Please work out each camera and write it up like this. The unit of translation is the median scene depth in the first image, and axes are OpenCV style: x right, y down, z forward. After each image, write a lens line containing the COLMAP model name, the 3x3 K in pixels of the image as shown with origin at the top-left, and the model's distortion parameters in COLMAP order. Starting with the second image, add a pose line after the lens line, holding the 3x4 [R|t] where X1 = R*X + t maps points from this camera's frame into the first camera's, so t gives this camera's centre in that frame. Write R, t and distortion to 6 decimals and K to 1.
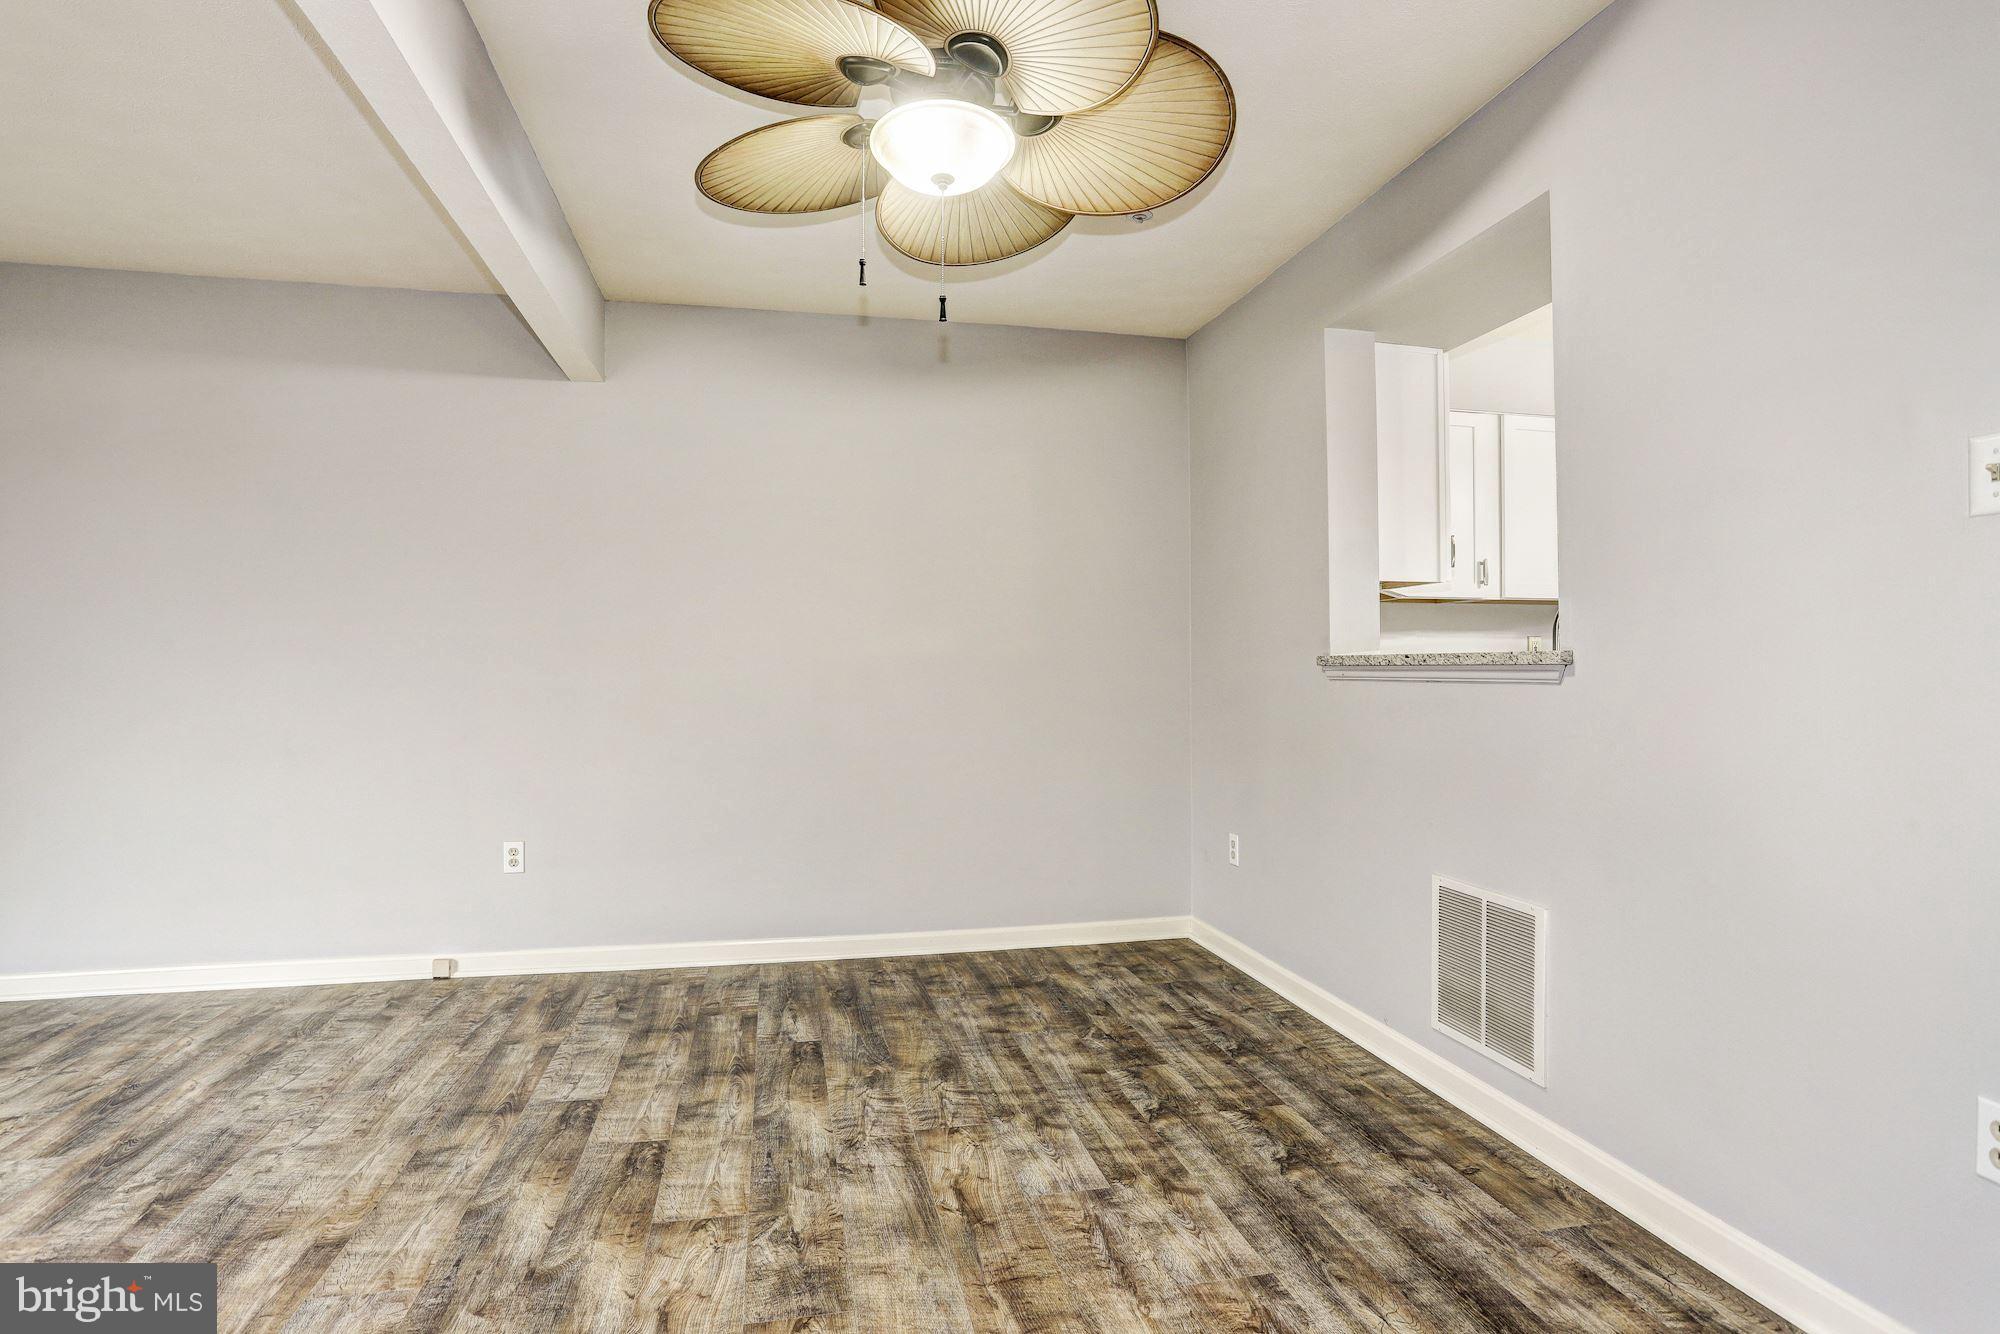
lens RADIAL K [[1004.8, 0, 991.4], [0, 1004.8, 667.7], [0, 0, 1]] dist [-0.054508, 0.023605]
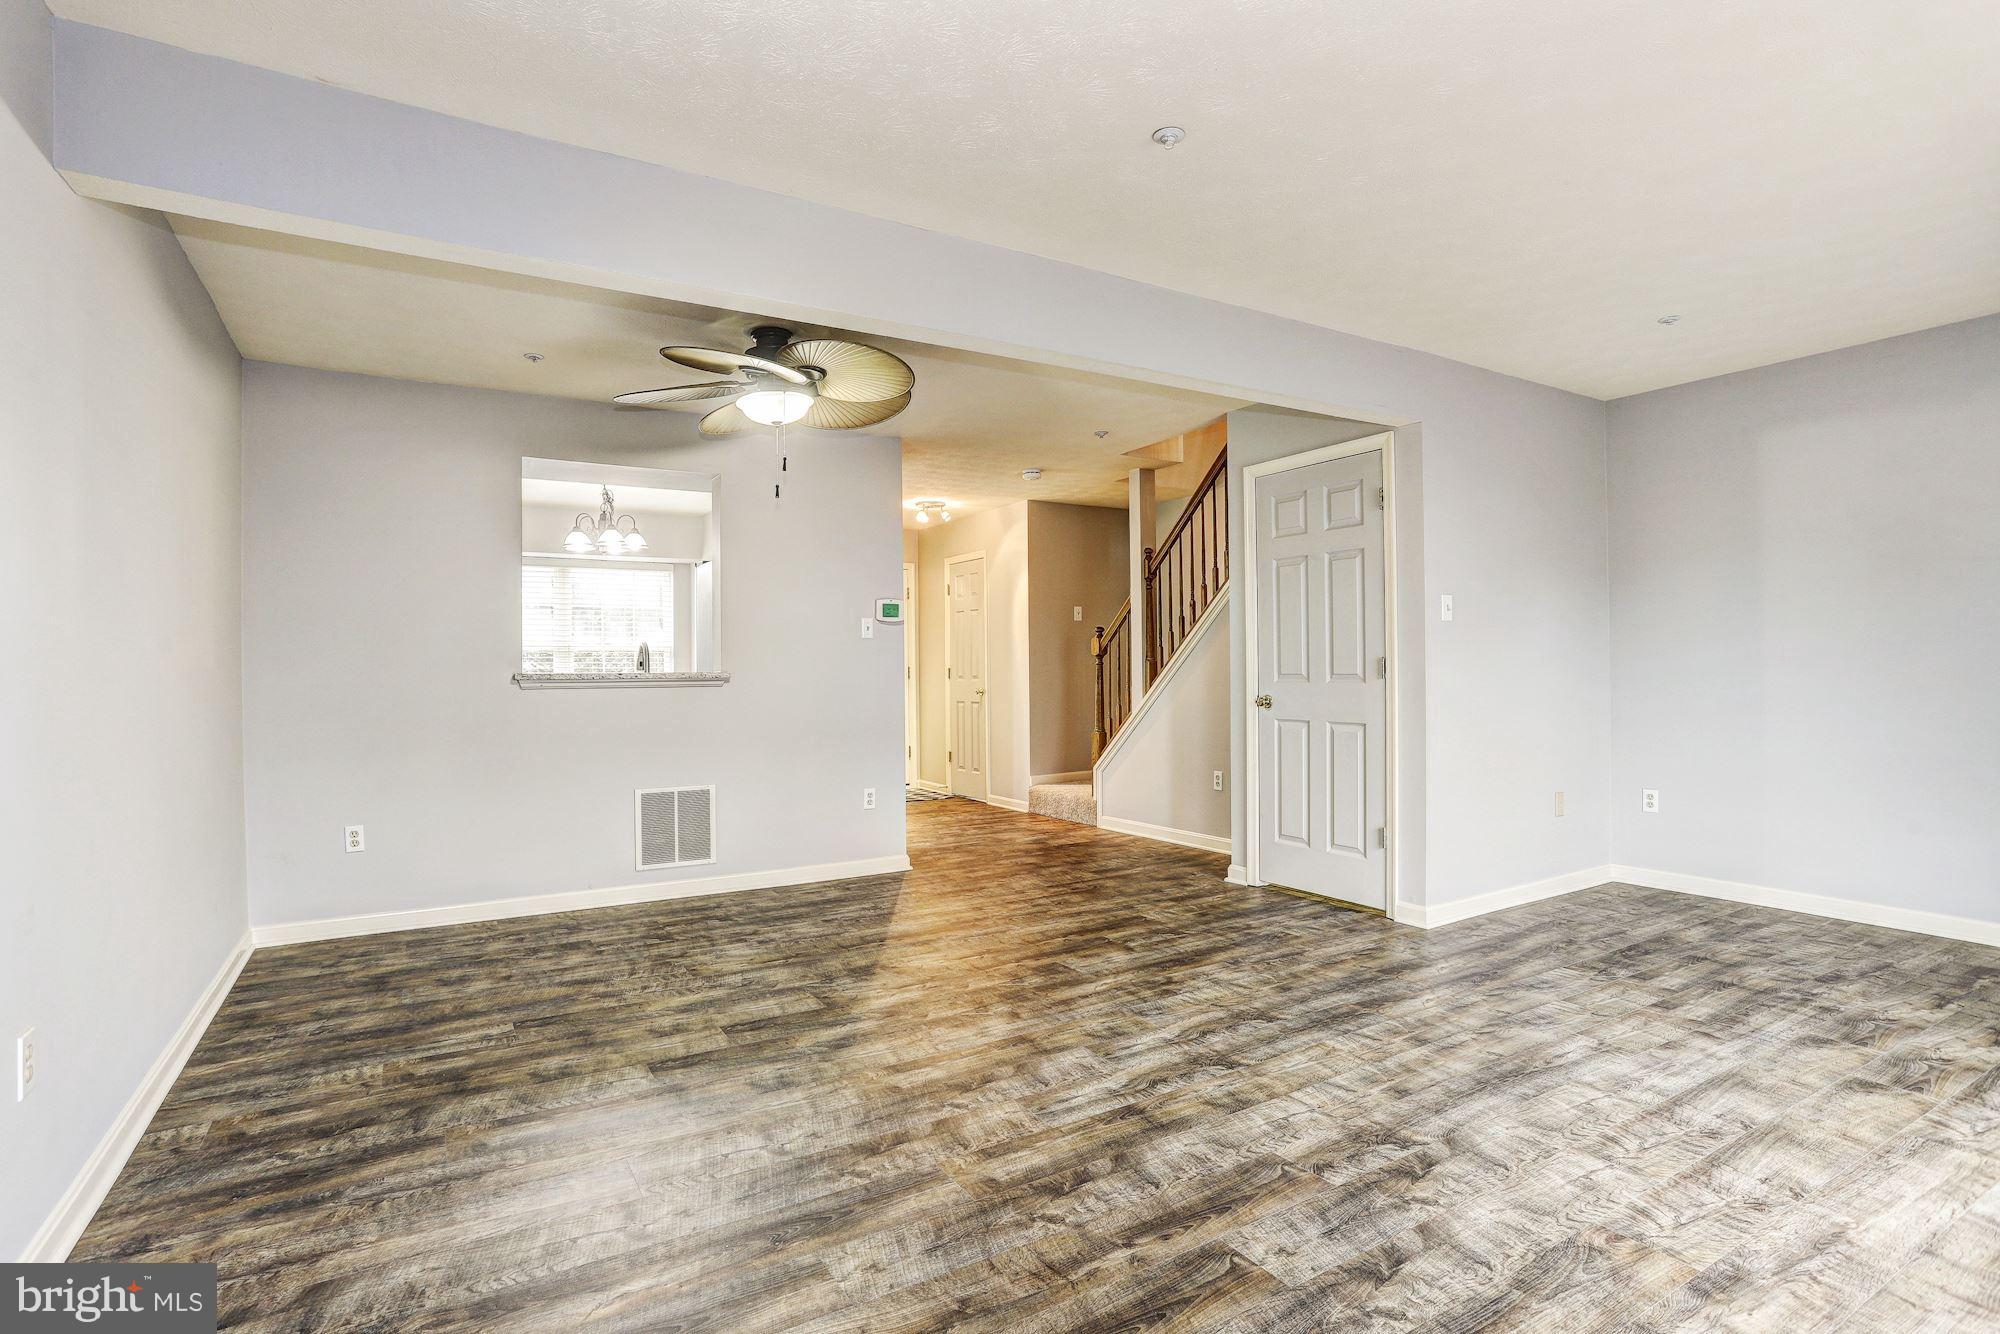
lens RADIAL K [[968.1, 0, 984.9], [0, 968.1, 665.7], [0, 0, 1]] dist [-0.053394, 0.022367]
pose [[-0.313550, 0.011049, 0.949508, -1.545596], [0.005155, 0.999937, -0.009934, -0.005617], [-0.949558, 0.001780, -0.313587, 0.968438]]
